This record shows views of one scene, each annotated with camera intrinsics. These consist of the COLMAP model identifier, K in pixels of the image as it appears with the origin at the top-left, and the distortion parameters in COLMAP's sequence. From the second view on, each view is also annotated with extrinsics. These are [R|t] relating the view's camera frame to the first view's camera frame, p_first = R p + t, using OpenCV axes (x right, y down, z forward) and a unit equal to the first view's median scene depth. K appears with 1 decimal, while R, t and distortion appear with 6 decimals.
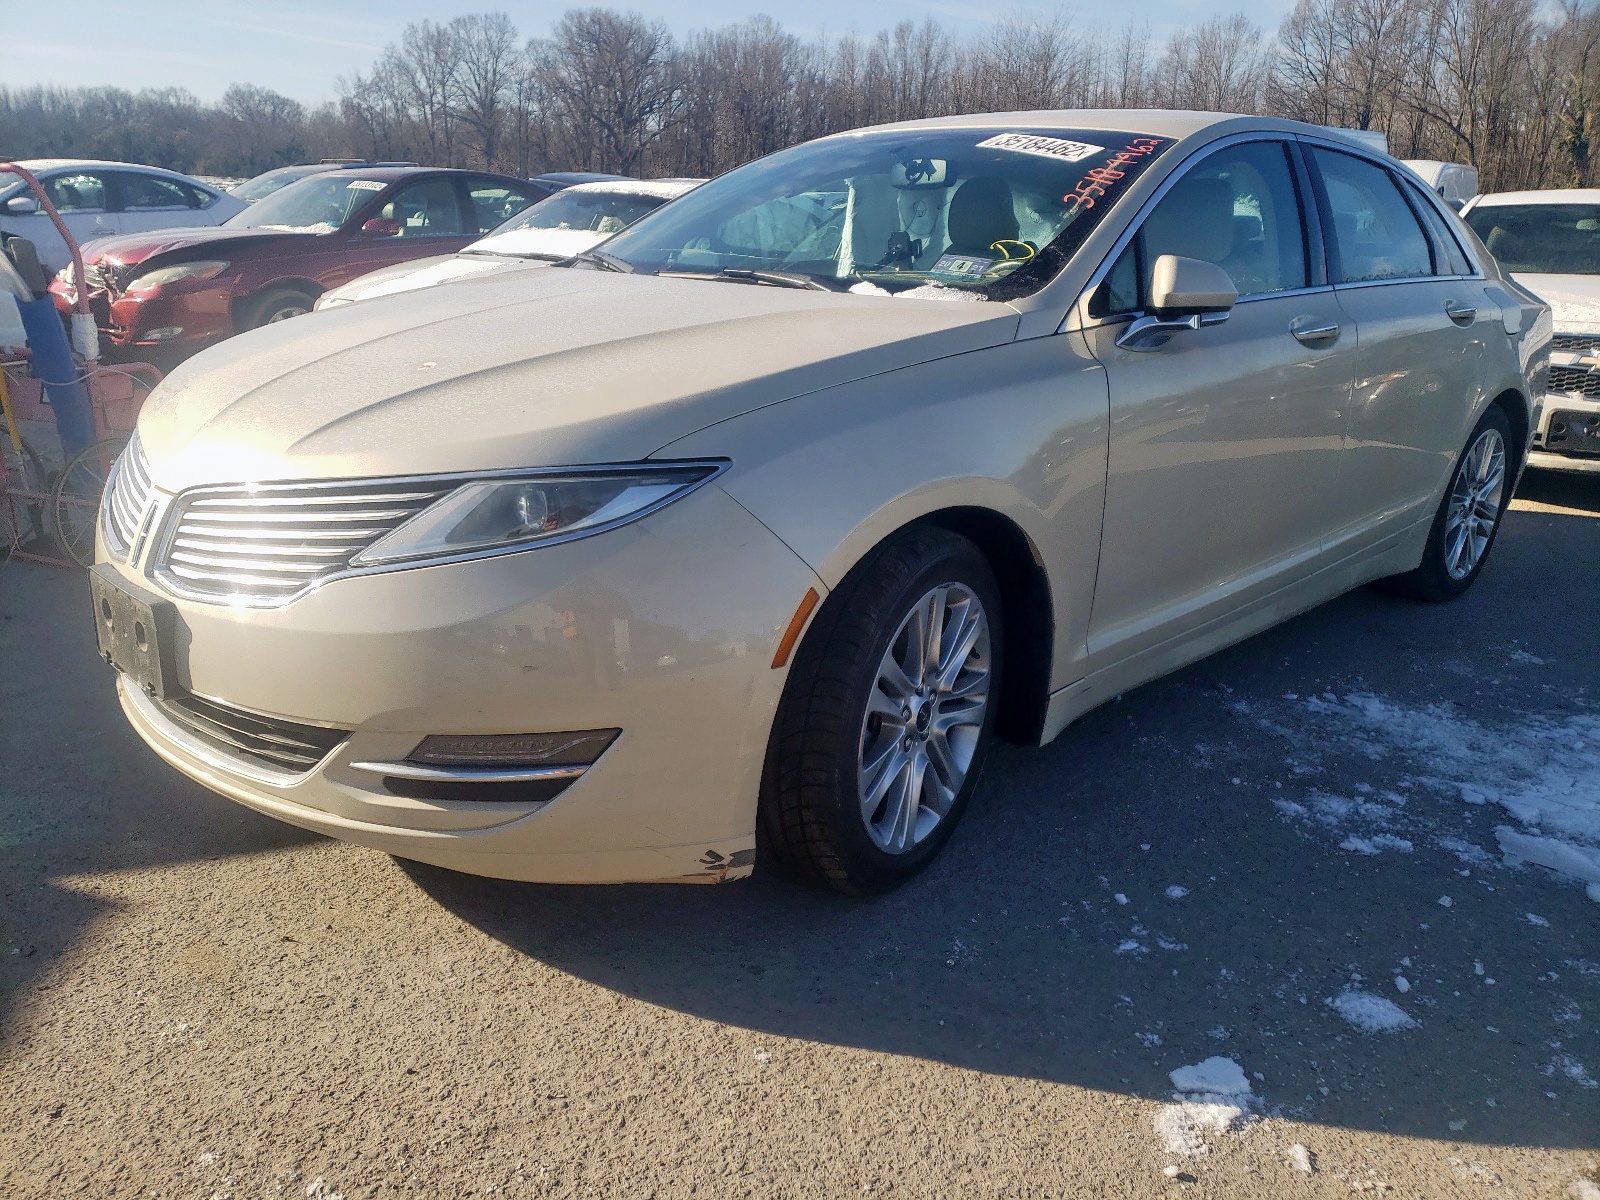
lens RADIAL K [[1245.5, 0, 798.7], [0, 1245.5, 602.0], [0, 0, 1]] dist [-0.006980, 0.000177]
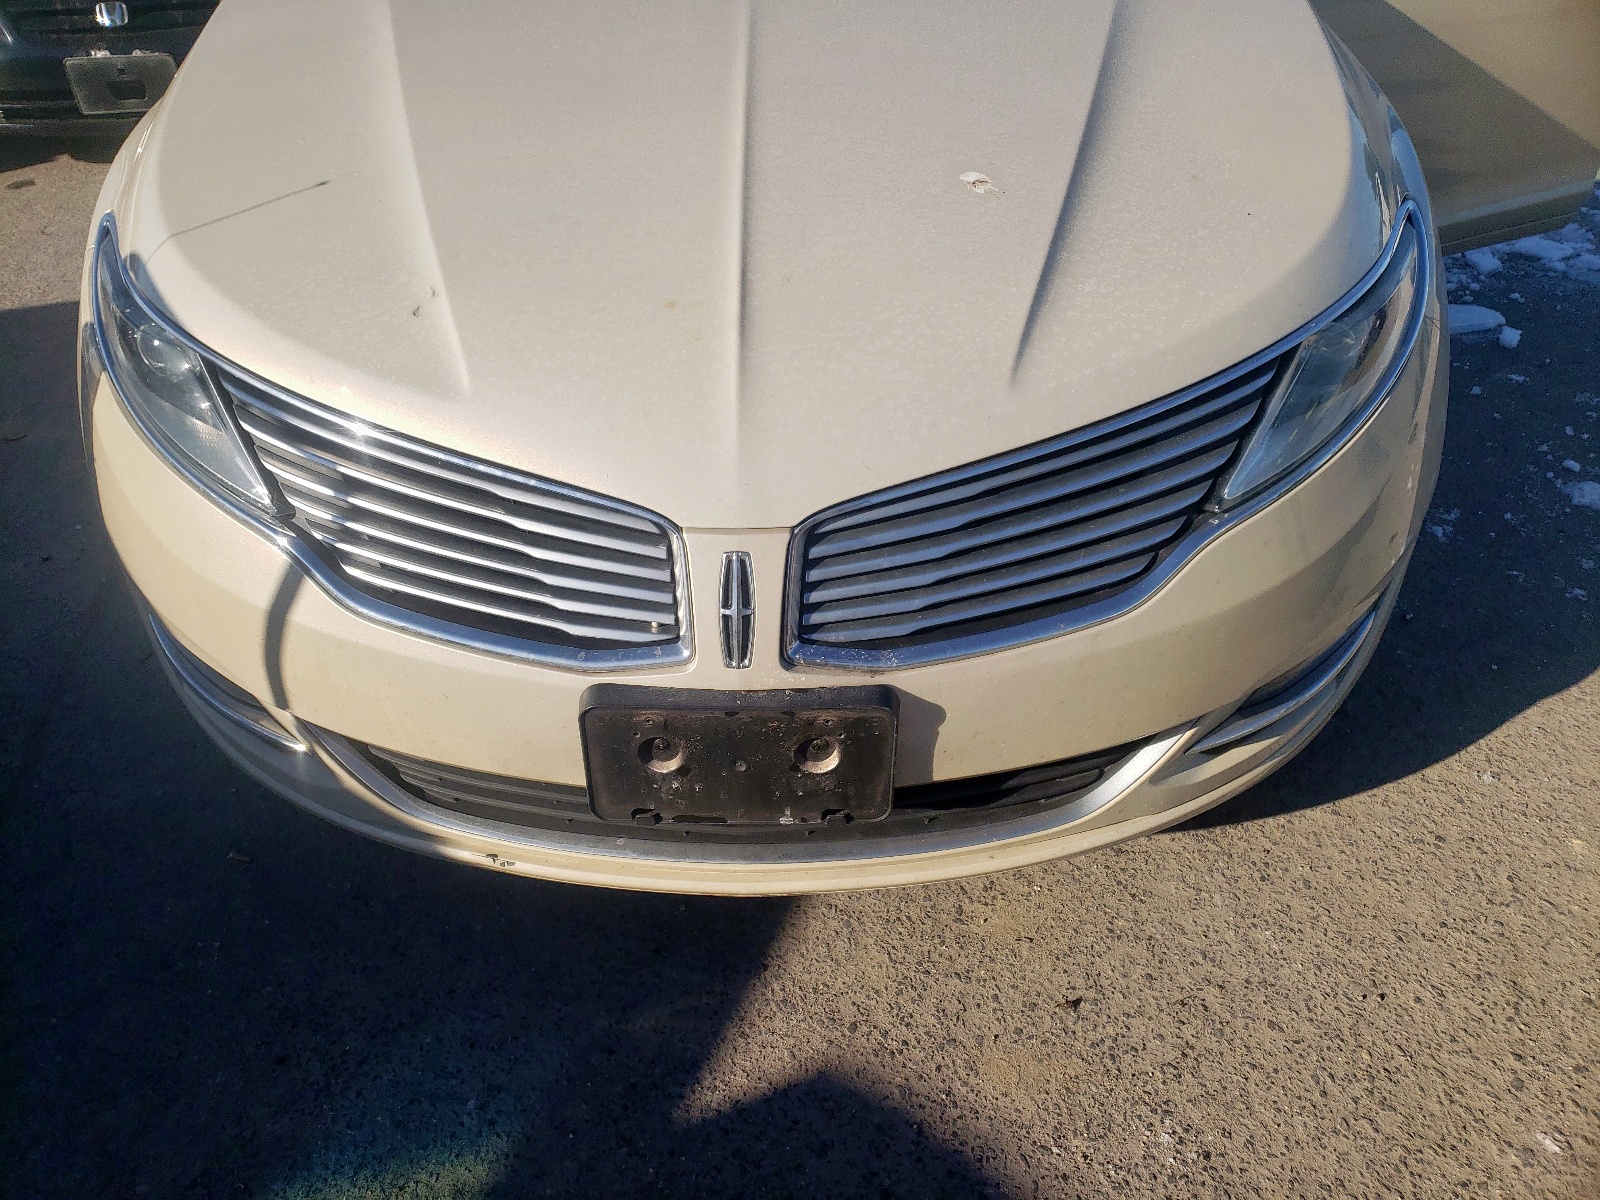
lens RADIAL K [[1245.5, 0, 800.0], [0, 1245.5, 597.0], [0, 0, 1]] dist [-0.006980, 0.000177]
pose [[0.735351, -0.451535, 0.505347, -0.895296], [0.252602, 0.874582, 0.413881, -0.330987], [-0.628849, -0.176696, 0.757184, 0.609156]]
